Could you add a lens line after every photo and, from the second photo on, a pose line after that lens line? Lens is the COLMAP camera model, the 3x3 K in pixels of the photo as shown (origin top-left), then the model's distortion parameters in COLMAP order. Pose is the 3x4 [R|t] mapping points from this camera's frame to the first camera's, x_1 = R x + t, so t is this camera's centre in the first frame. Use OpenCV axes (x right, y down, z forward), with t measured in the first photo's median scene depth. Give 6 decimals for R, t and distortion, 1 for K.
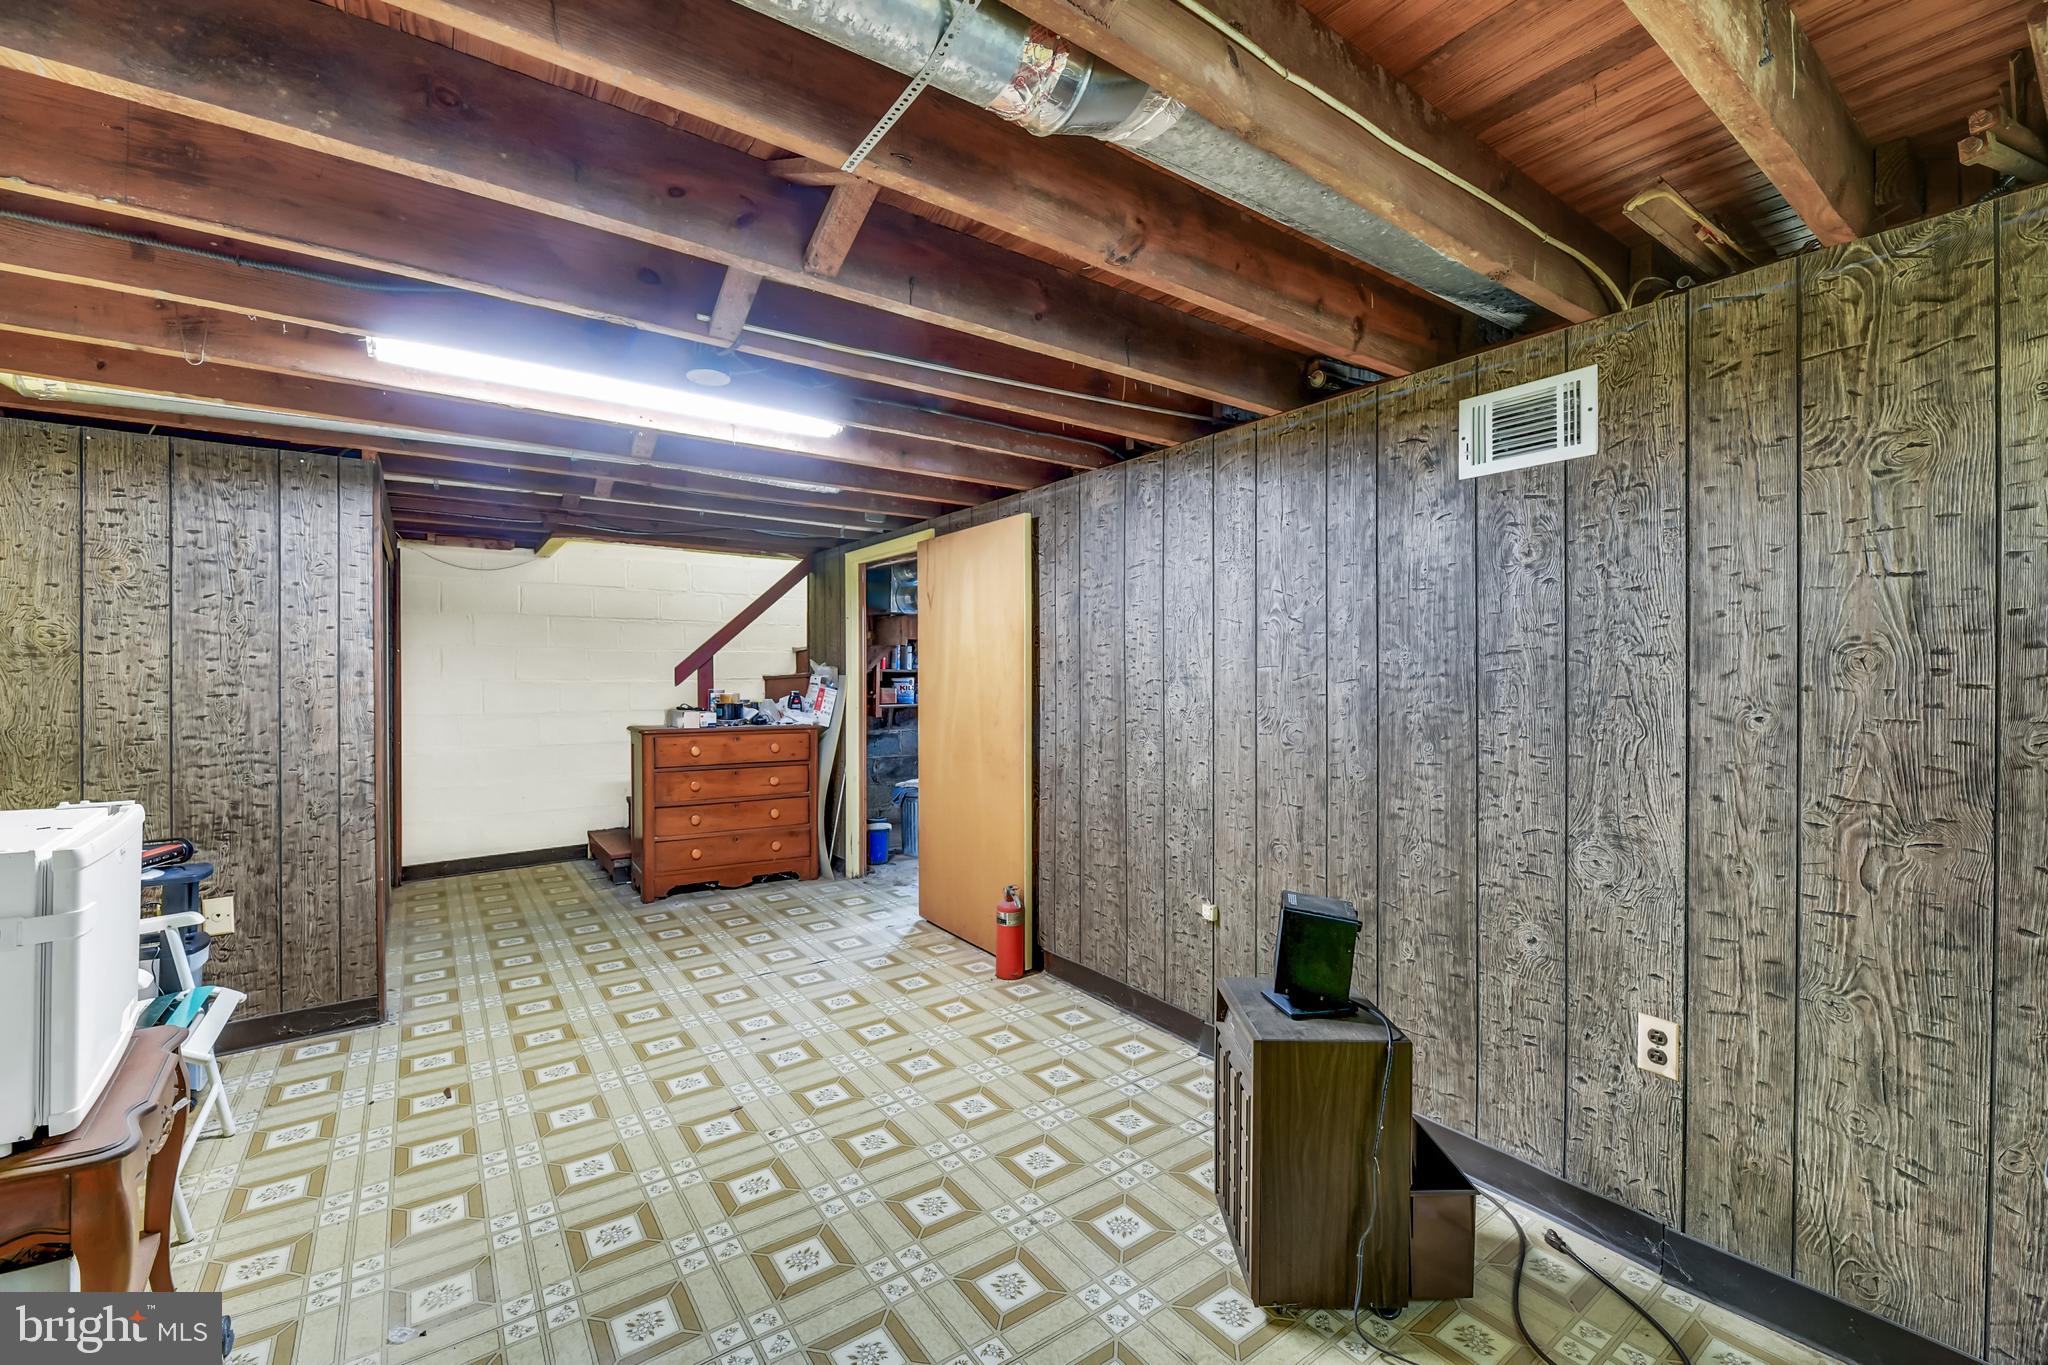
lens RADIAL K [[836.9, 0, 1024.0], [0, 836.9, 682.5], [0, 0, 1]] dist [-0.000854, -0.000644]
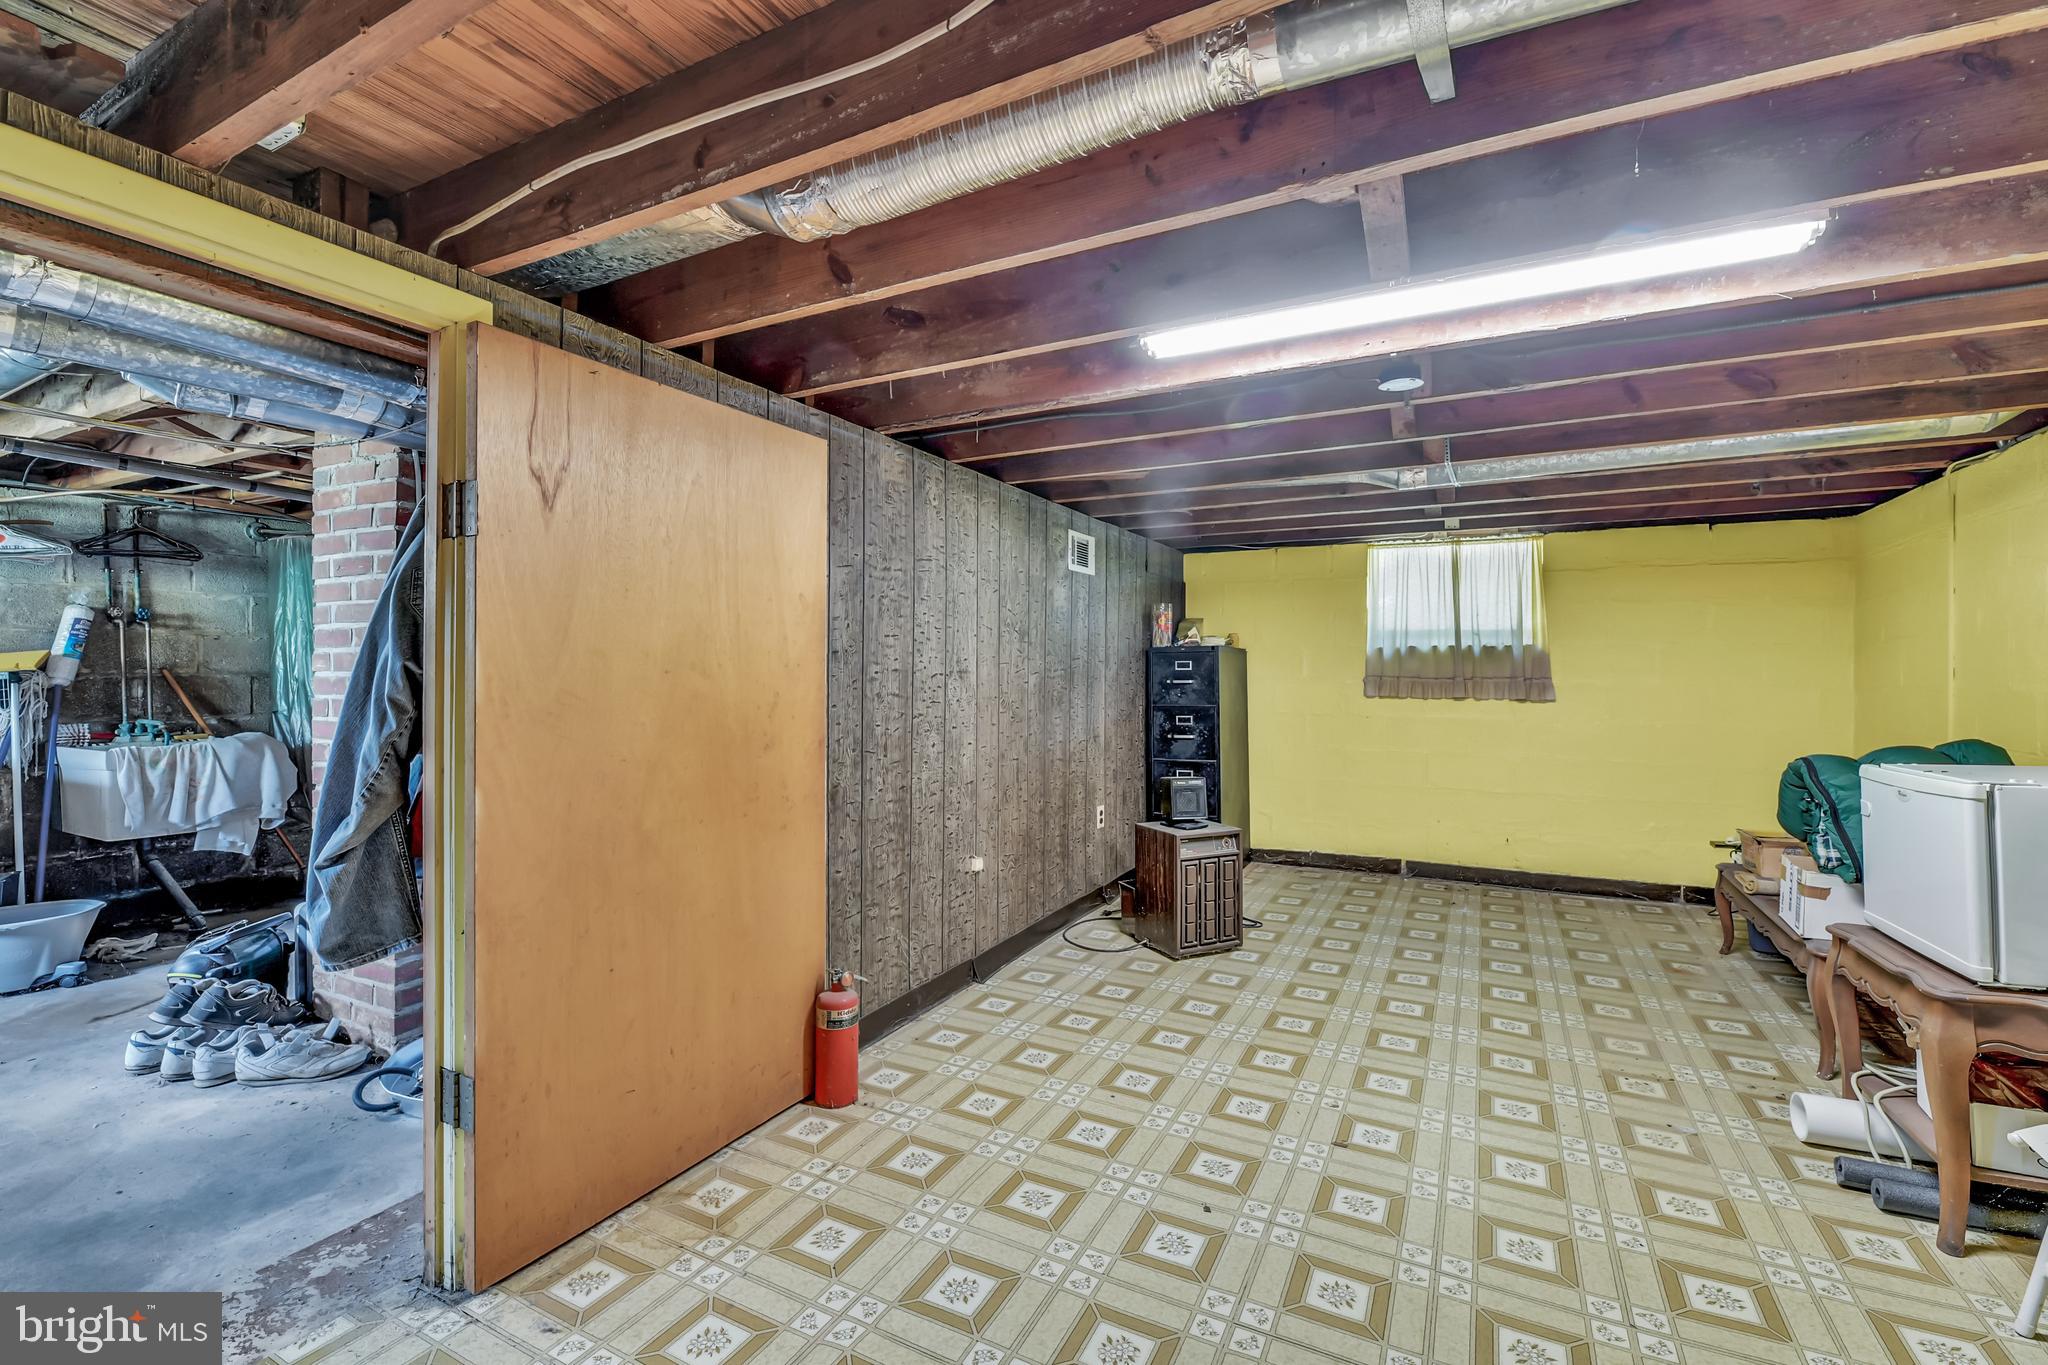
lens RADIAL K [[727.9, 0, 1022.4], [0, 727.9, 673.1], [0, 0, 1]] dist [0.000013, -0.000036]
pose [[-0.366033, -0.003603, 0.930595, -0.718242], [0.004933, 0.999971, 0.005811, -0.008810], [-0.930589, 0.006717, -0.366005, 1.210580]]
